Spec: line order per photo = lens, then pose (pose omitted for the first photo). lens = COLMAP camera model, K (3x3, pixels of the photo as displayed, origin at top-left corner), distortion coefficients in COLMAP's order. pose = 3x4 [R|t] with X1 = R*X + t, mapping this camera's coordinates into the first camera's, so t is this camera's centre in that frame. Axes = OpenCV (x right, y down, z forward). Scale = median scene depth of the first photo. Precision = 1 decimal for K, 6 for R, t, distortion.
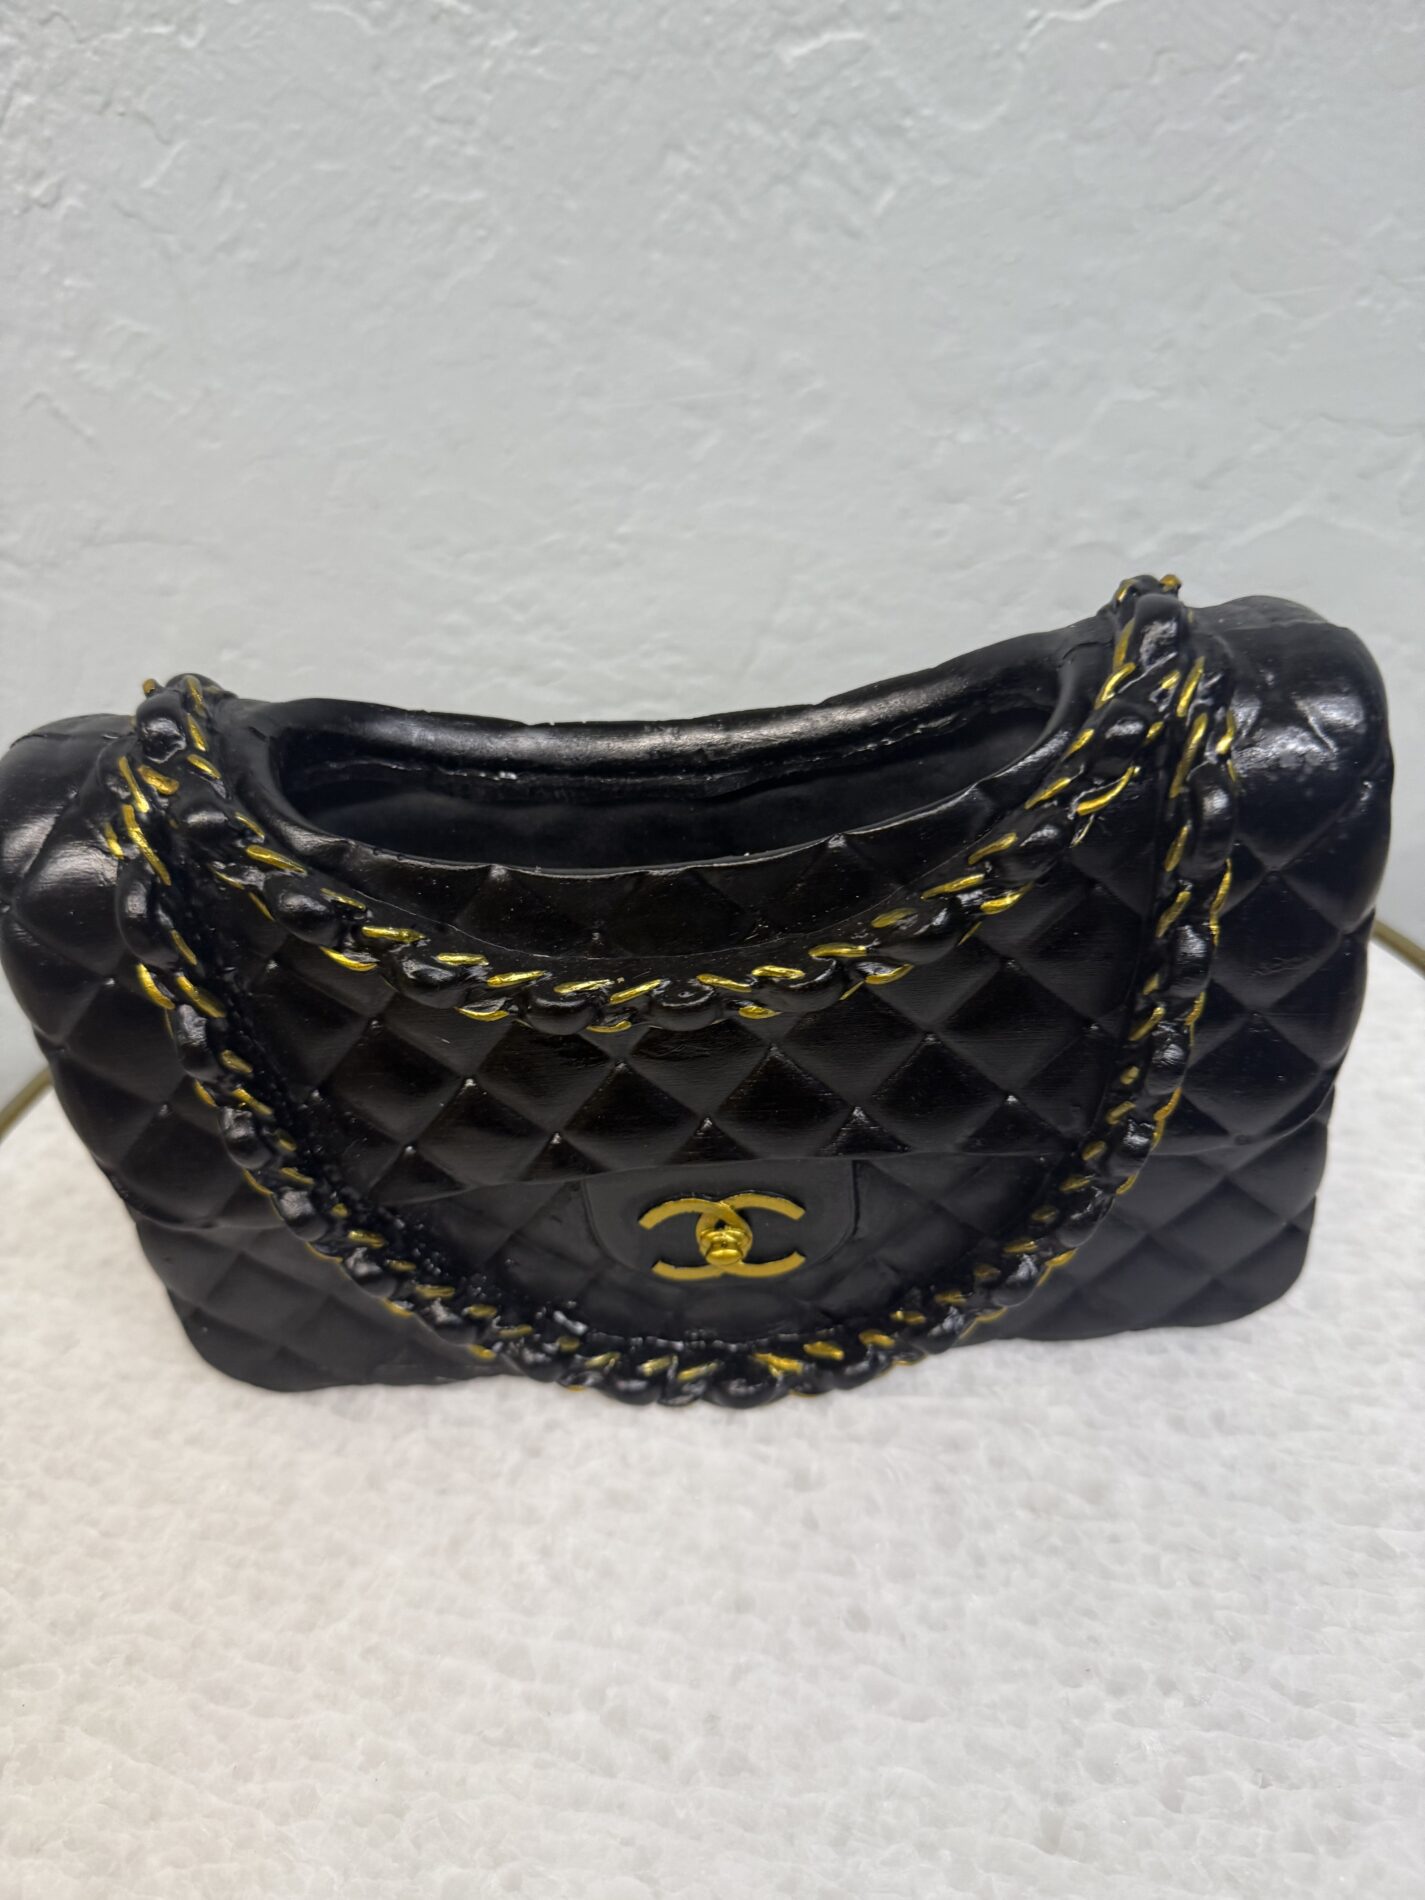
lens RADIAL K [[1403.5, 0, 719.6], [0, 1403.5, 958.0], [0, 0, 1]] dist [-0.036182, 0.005922]
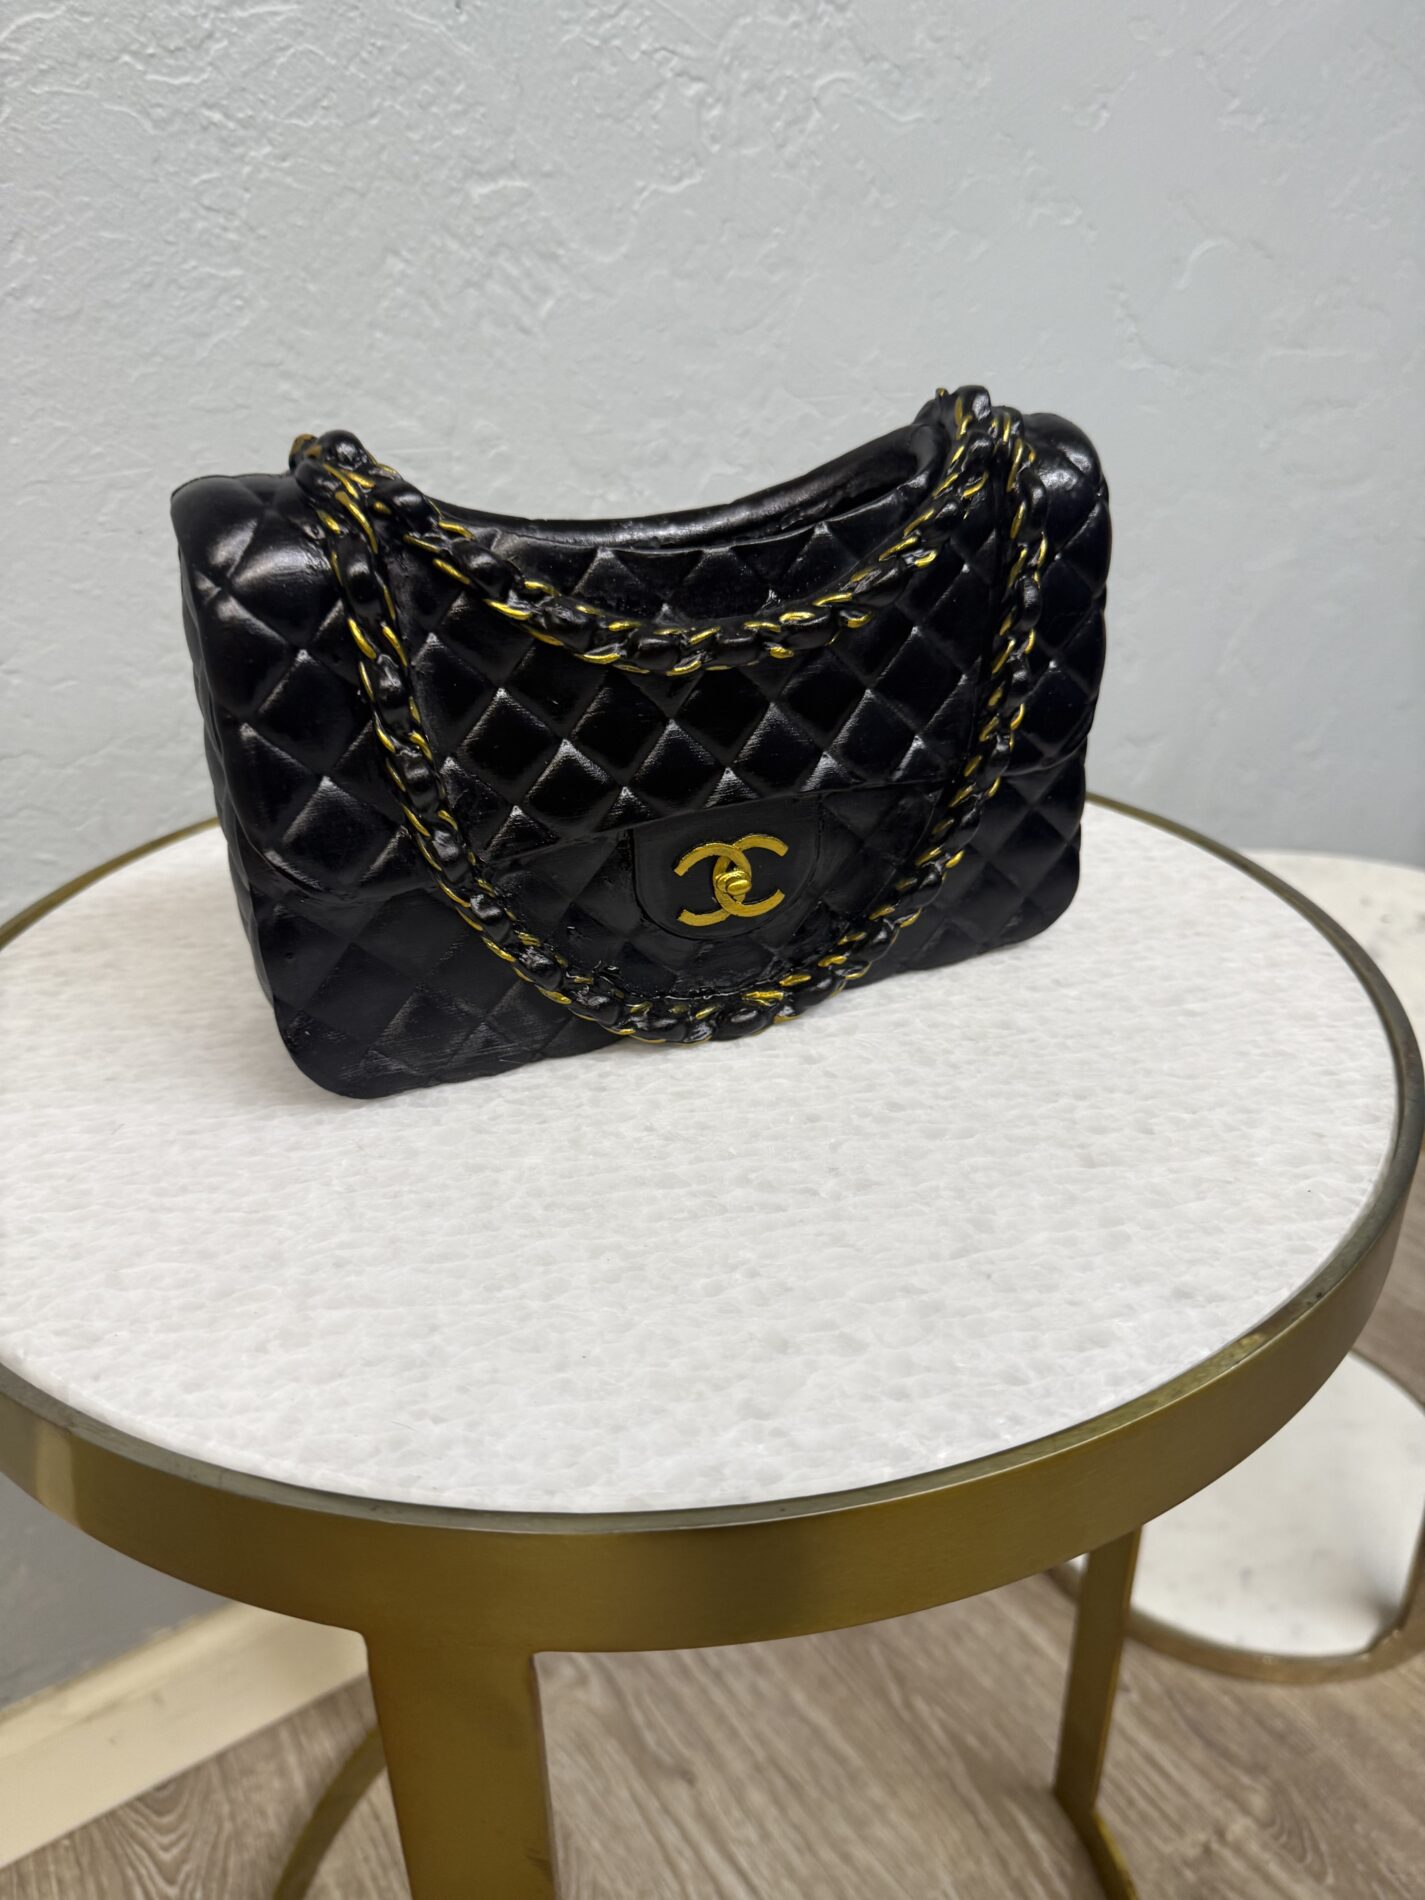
lens RADIAL K [[1381.4, 0, 696.9], [0, 1381.4, 941.0], [0, 0, 1]] dist [-0.022259, -0.002100]
pose [[0.917419, -0.103804, 0.384145, -0.463169], [0.177871, 0.970538, -0.162534, 0.401112], [-0.355956, 0.217440, 0.908854, -0.145609]]
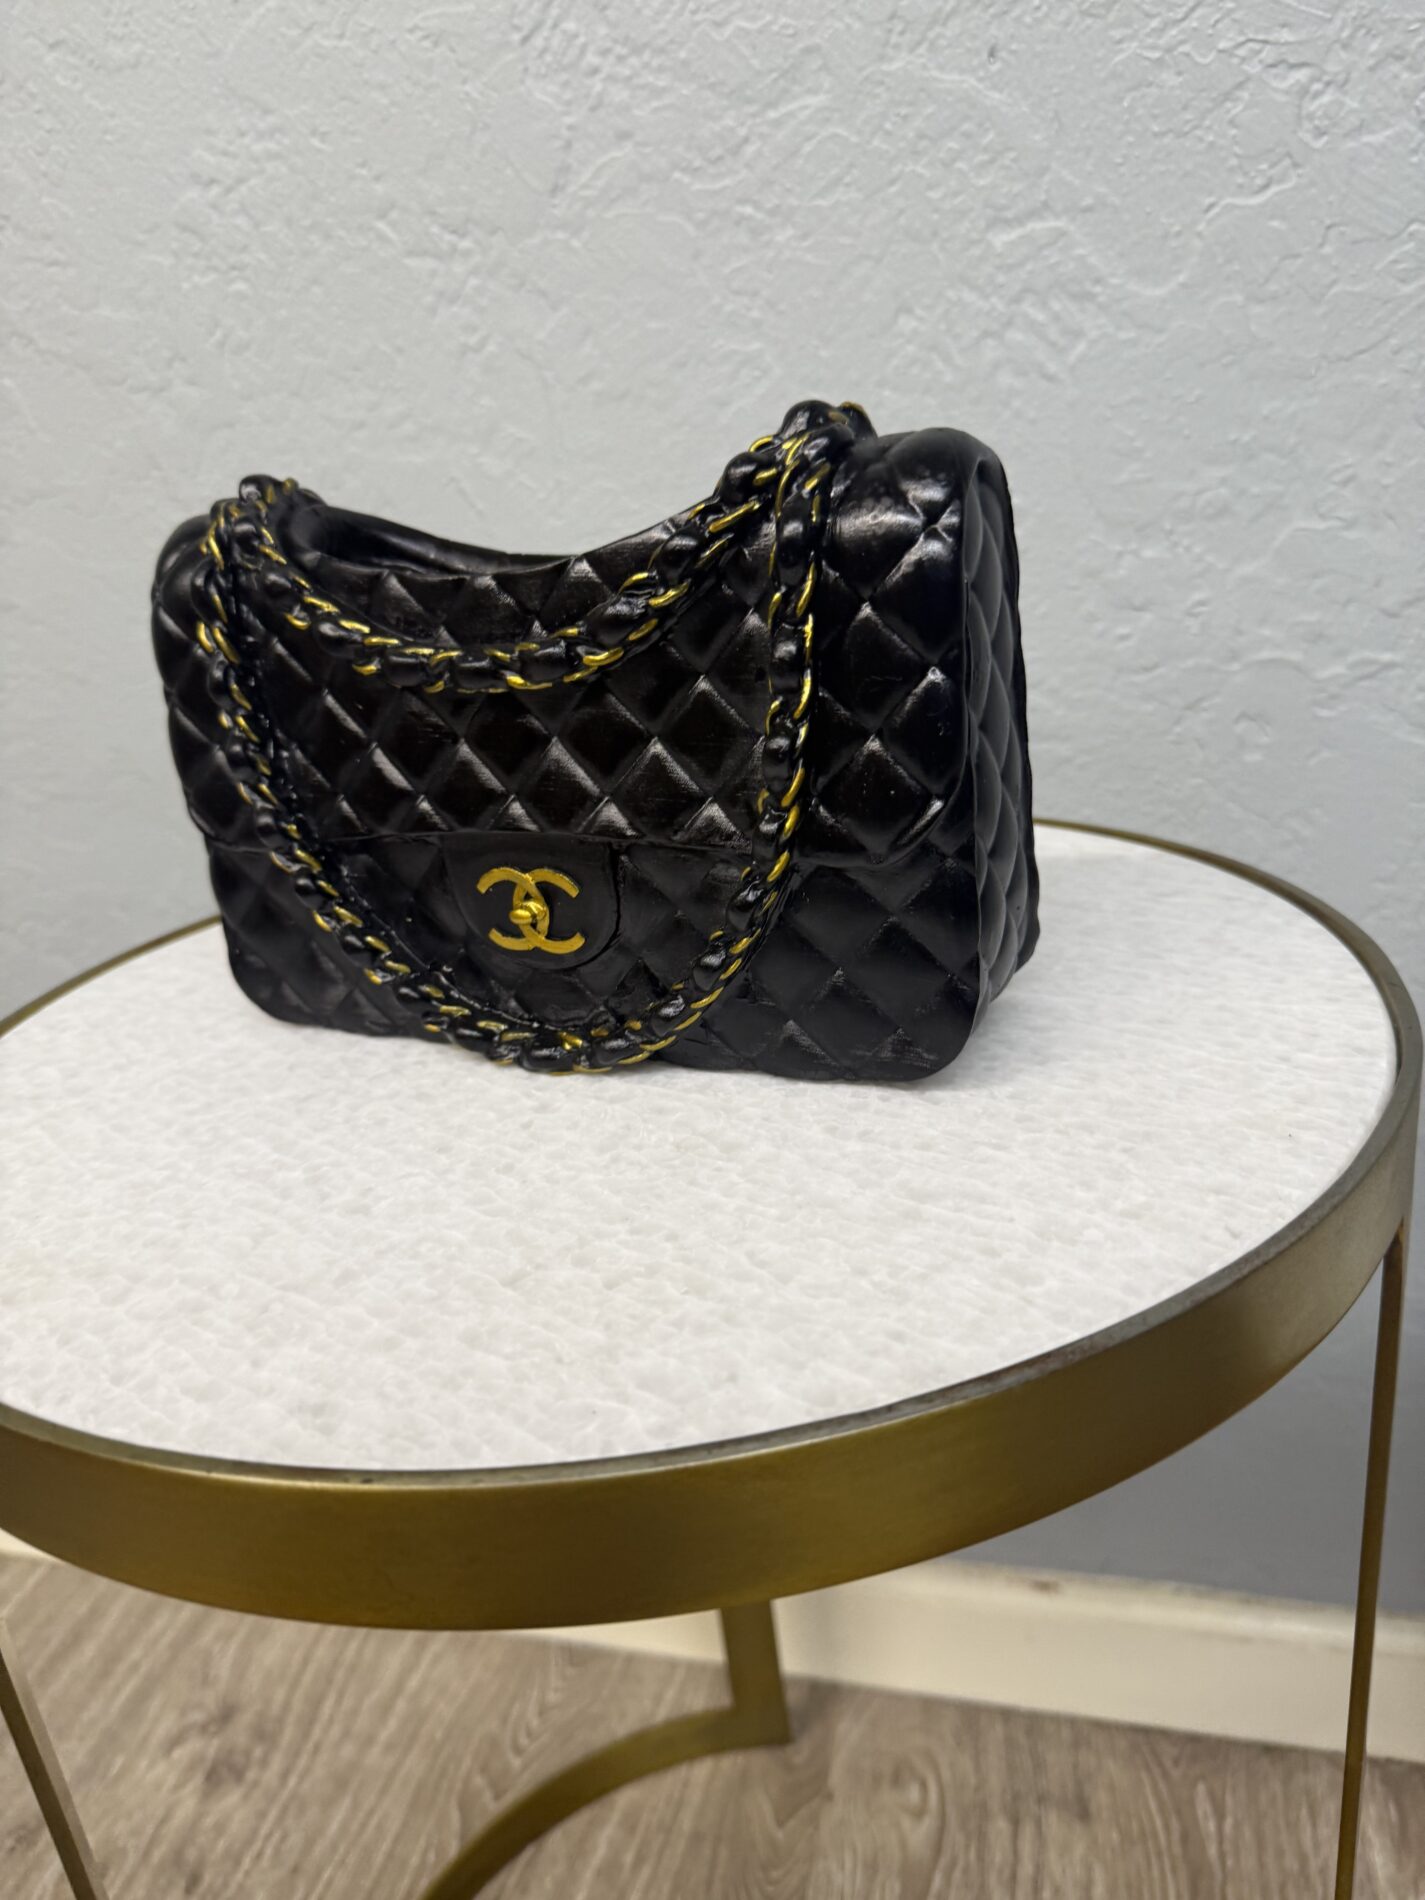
lens RADIAL K [[1385.8, 0, 710.8], [0, 1385.8, 956.8], [0, 0, 1]] dist [-0.027899, 0.001364]
pose [[0.898462, 0.154432, -0.410994, 0.607211], [-0.244056, 0.953818, -0.175123, 0.371331], [0.364969, 0.257646, 0.894660, -0.086134]]
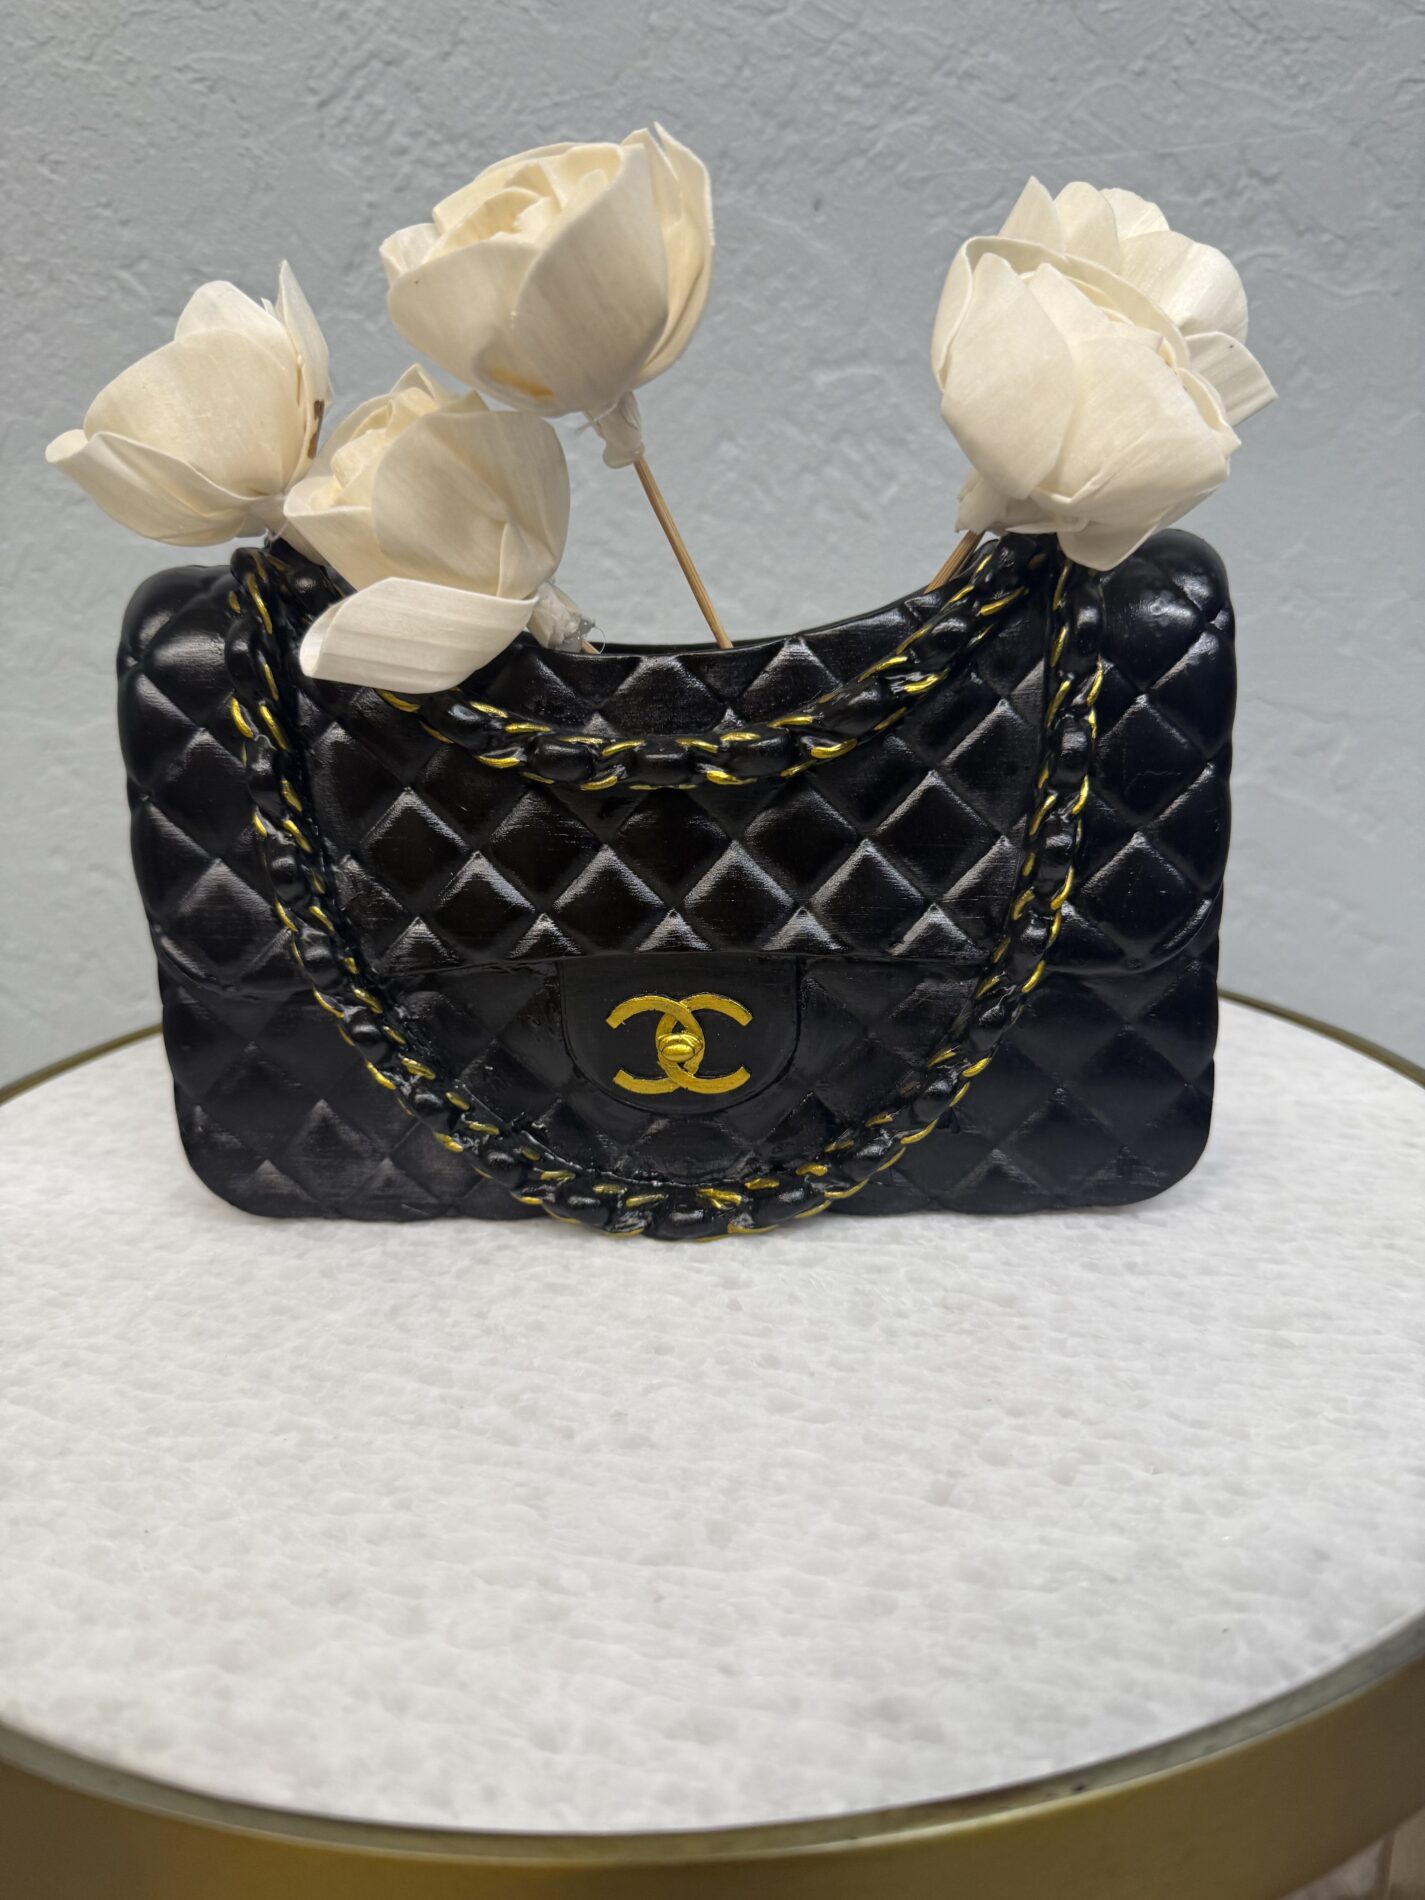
lens RADIAL K [[1394.9, 0, 712.1], [0, 1394.9, 941.9], [0, 0, 1]] dist [-0.026959, -0.001181]
pose [[0.996109, 0.079435, -0.038180, 0.056625], [-0.087801, 0.932031, -0.351580, 0.441680], [0.007657, 0.353564, 0.935379, -0.061713]]
